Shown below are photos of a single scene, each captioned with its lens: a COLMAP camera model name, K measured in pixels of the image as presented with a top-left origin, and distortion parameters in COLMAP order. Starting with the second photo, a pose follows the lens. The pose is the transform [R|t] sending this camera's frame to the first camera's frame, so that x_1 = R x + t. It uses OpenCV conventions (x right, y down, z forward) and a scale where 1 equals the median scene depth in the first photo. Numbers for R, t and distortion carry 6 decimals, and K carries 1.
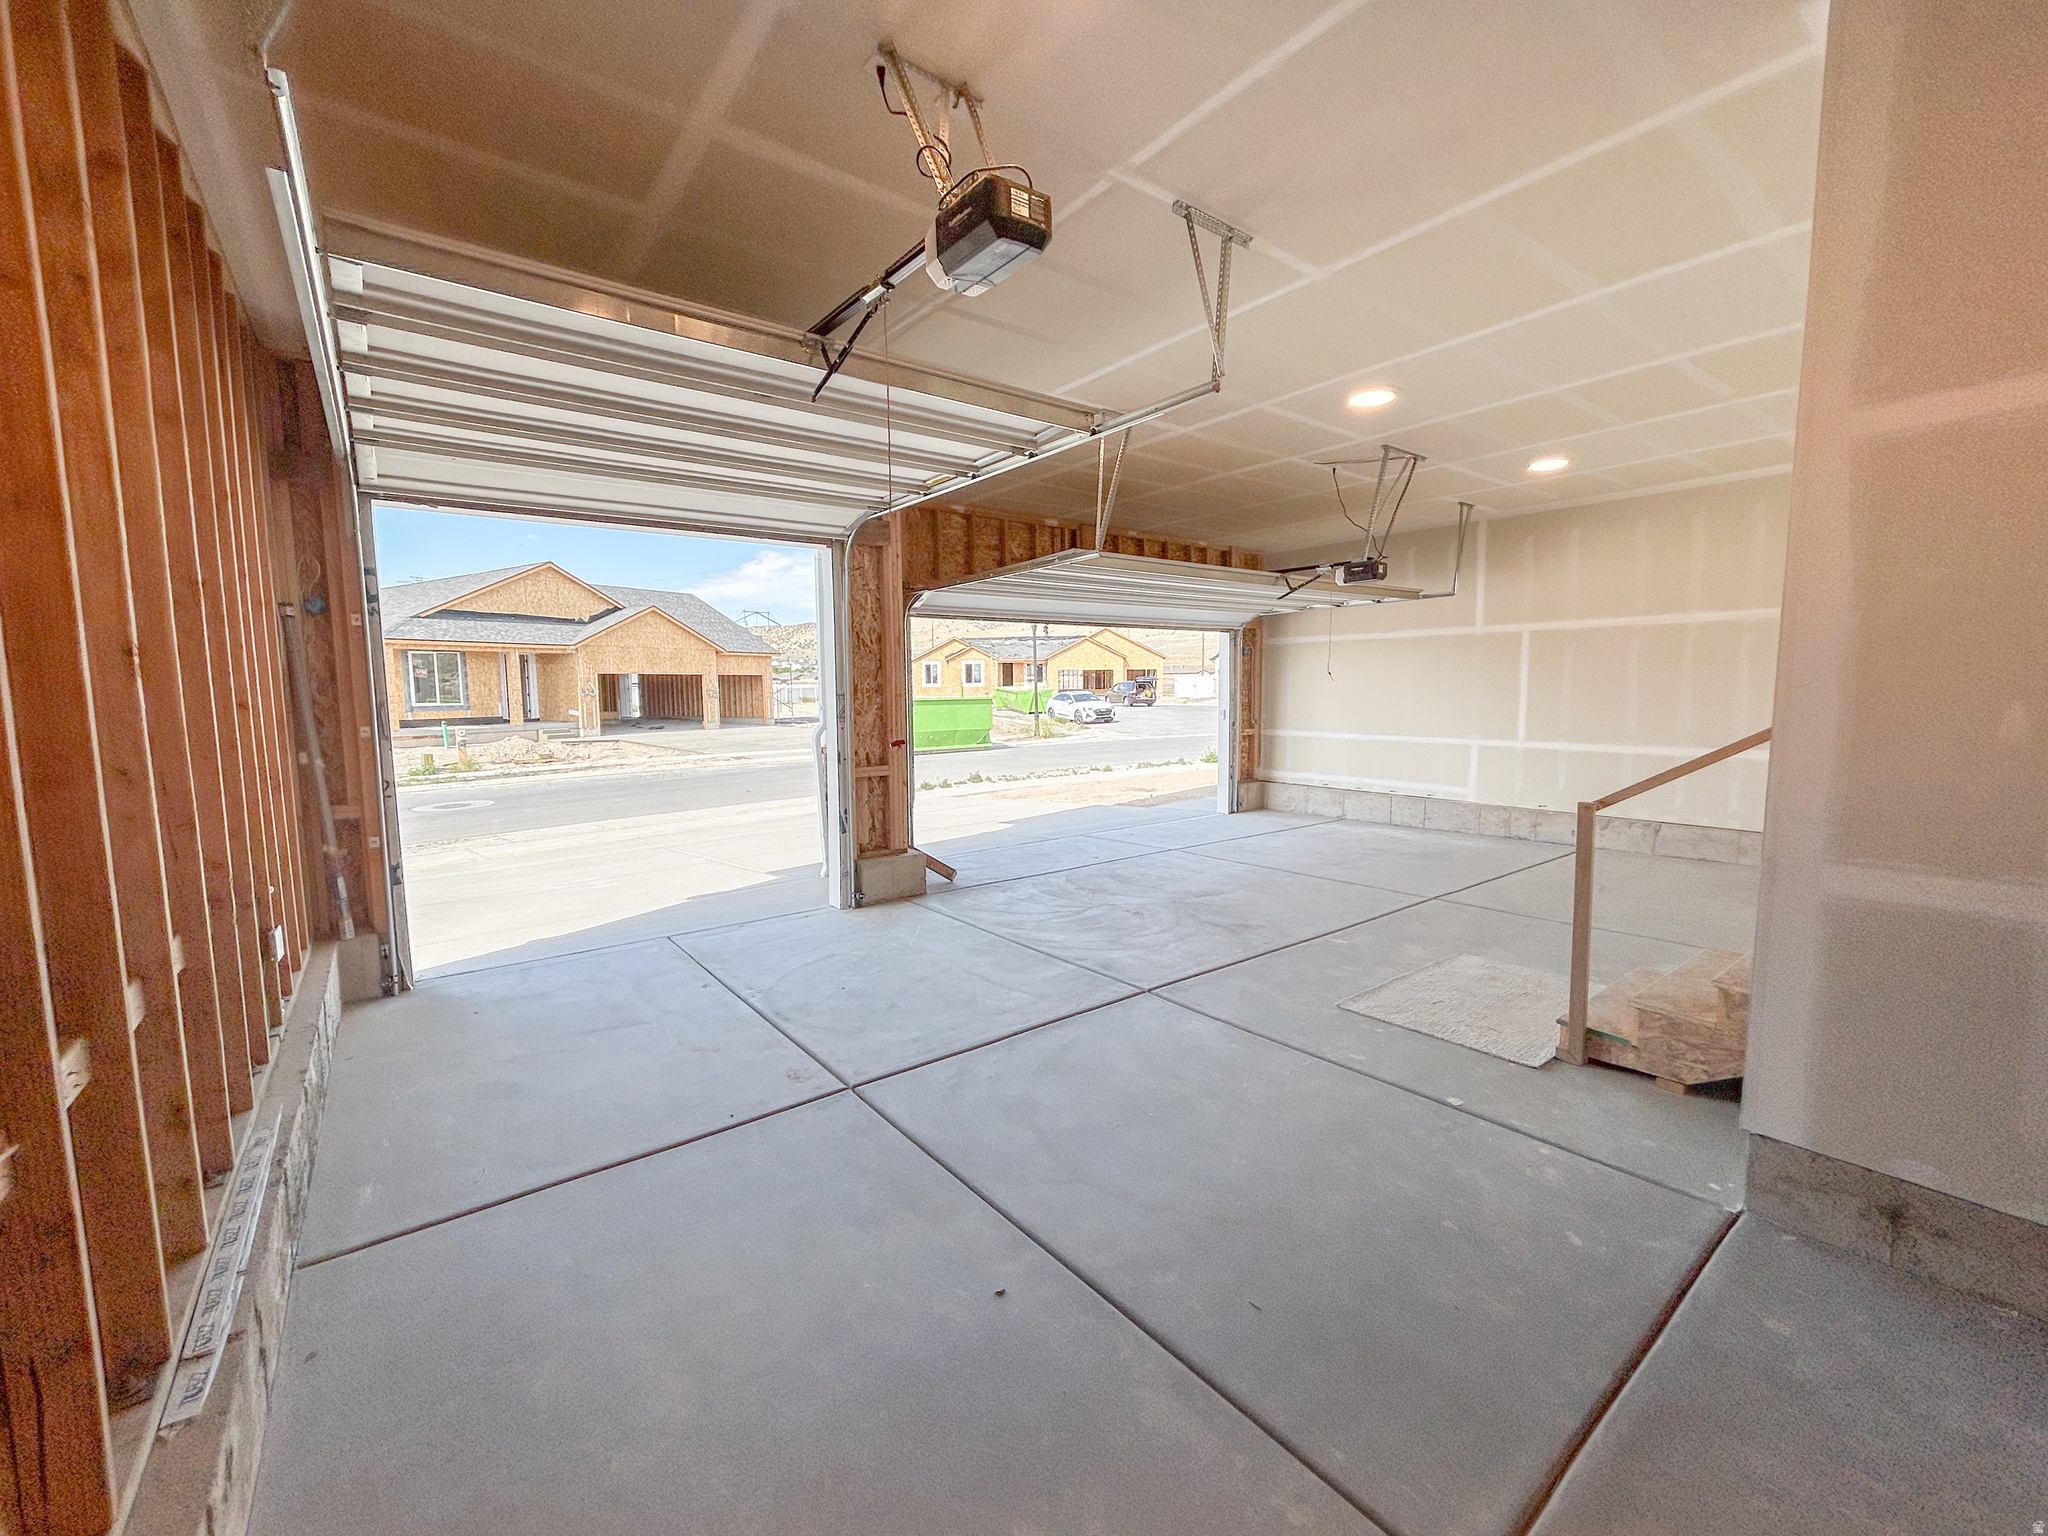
lens RADIAL K [[823.3, 0, 1020.8], [0, 823.3, 765.6], [0, 0, 1]] dist [-0.002425, 0.000397]
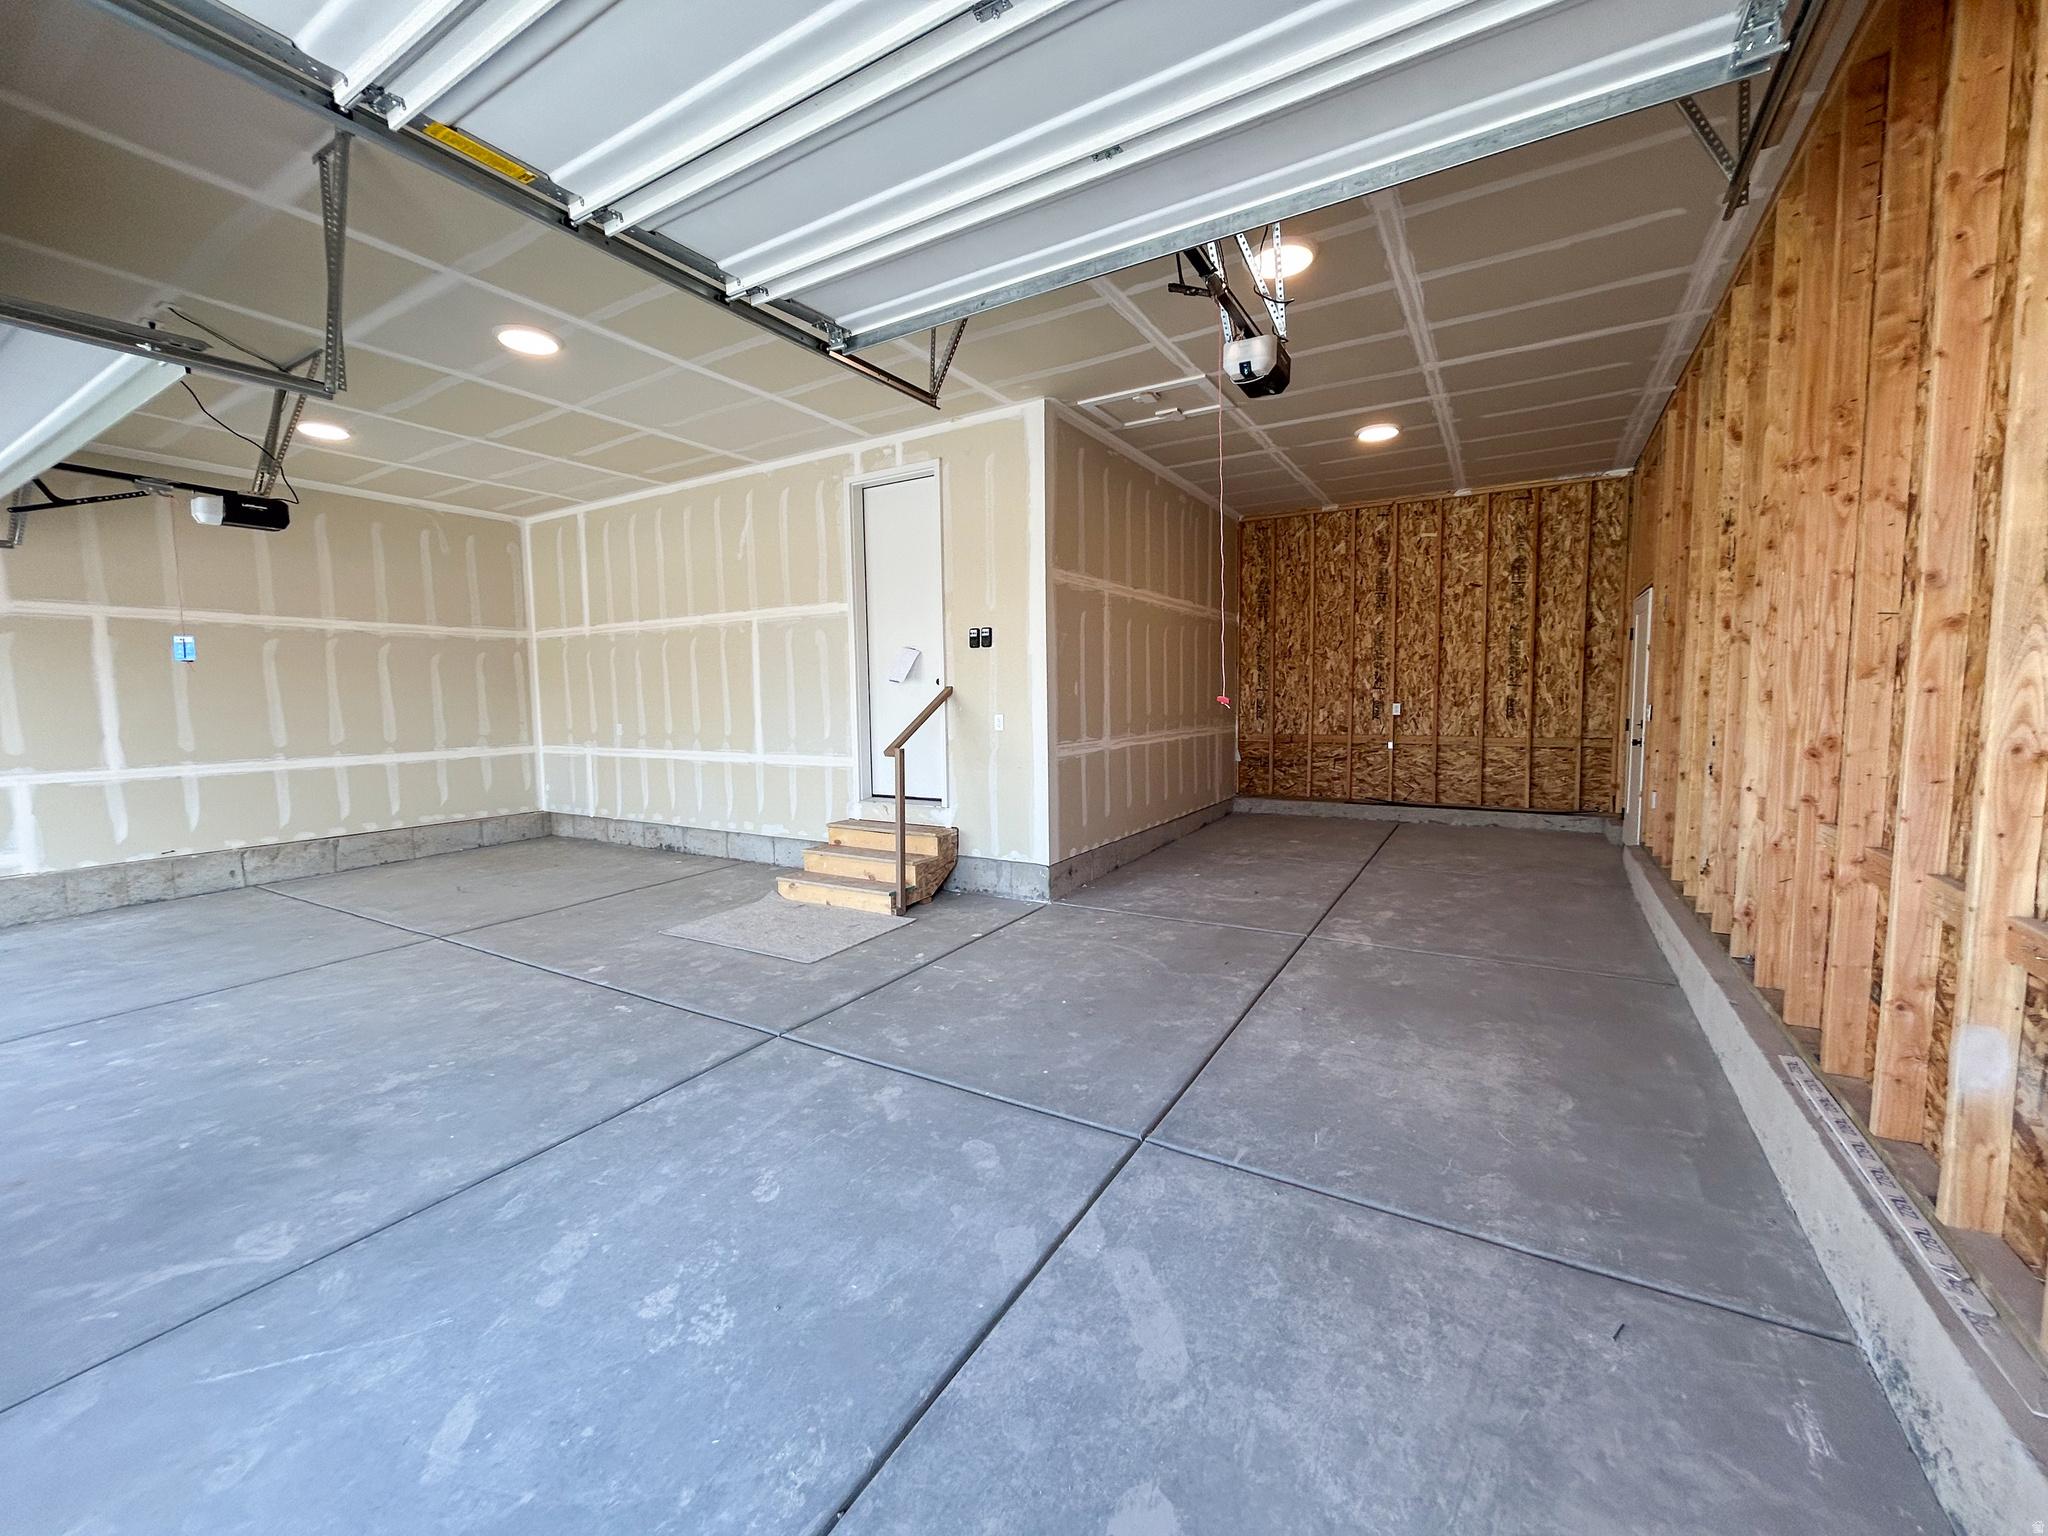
lens RADIAL K [[823.3, 0, 1023.9], [0, 823.3, 766.1], [0, 0, 1]] dist [-0.002425, 0.000397]
pose [[-0.373729, -0.063691, 0.925349, -0.384740], [0.105792, 0.988202, 0.110744, -0.032173], [-0.921485, 0.139283, -0.362582, 0.585447]]
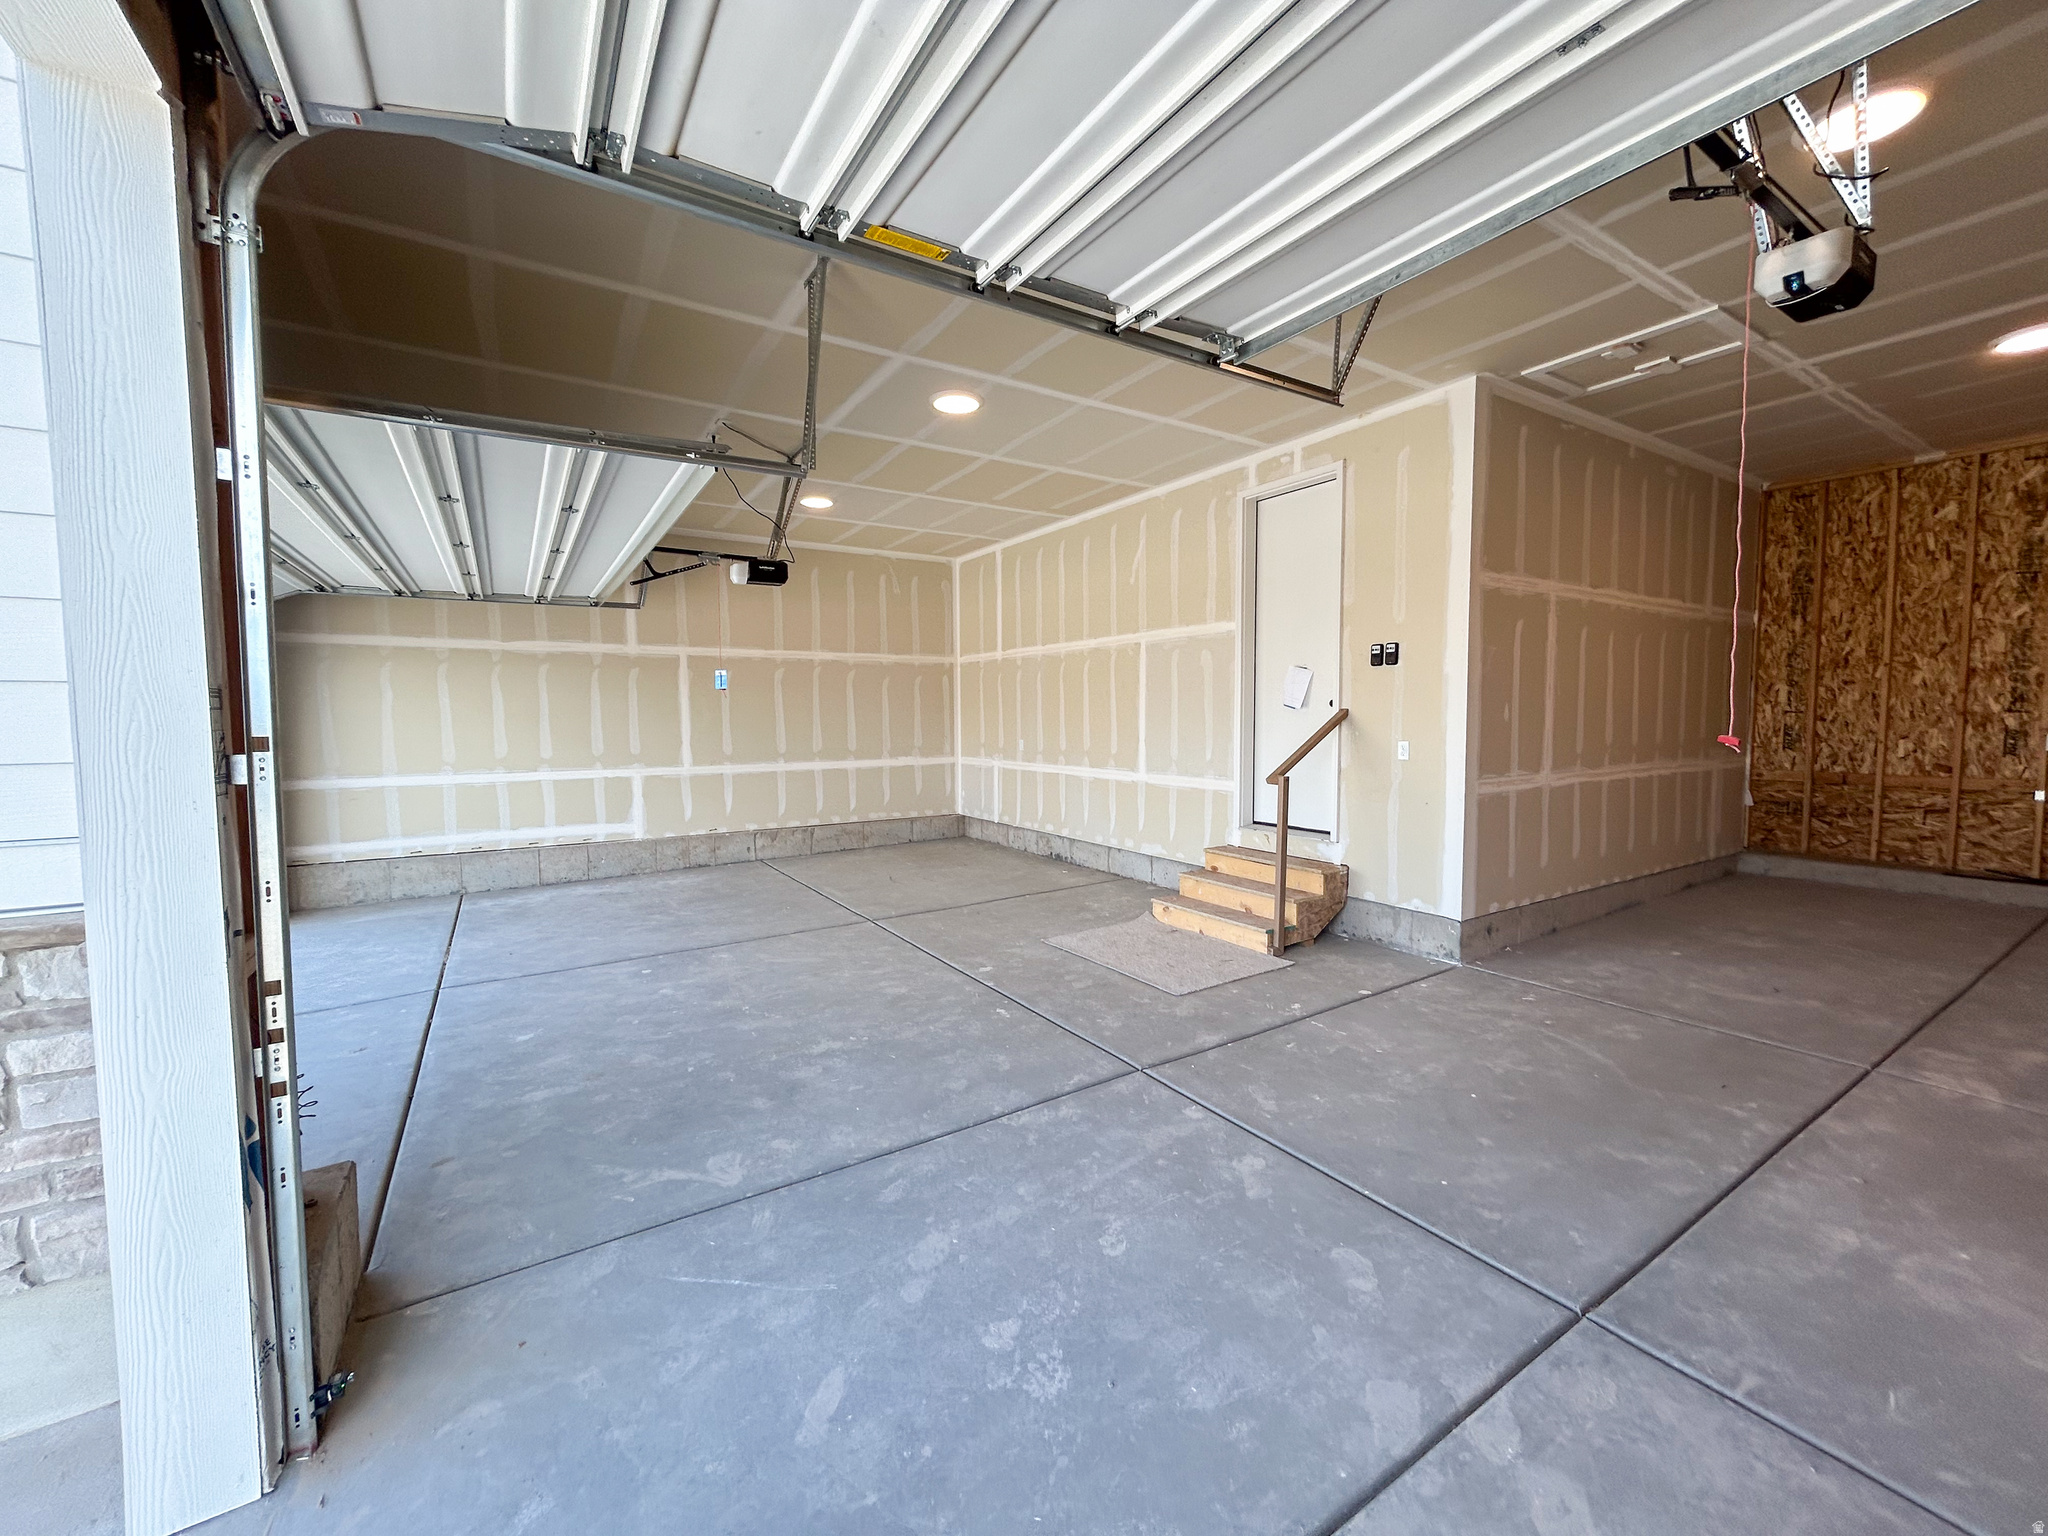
lens RADIAL K [[823.3, 0, 1020.9], [0, 823.3, 766.0], [0, 0, 1]] dist [-0.002425, 0.000397]
pose [[0.085246, -0.053771, 0.994908, -0.362008], [0.100794, 0.993886, 0.045079, -0.039072], [-0.991249, 0.096438, 0.090144, 0.573999]]
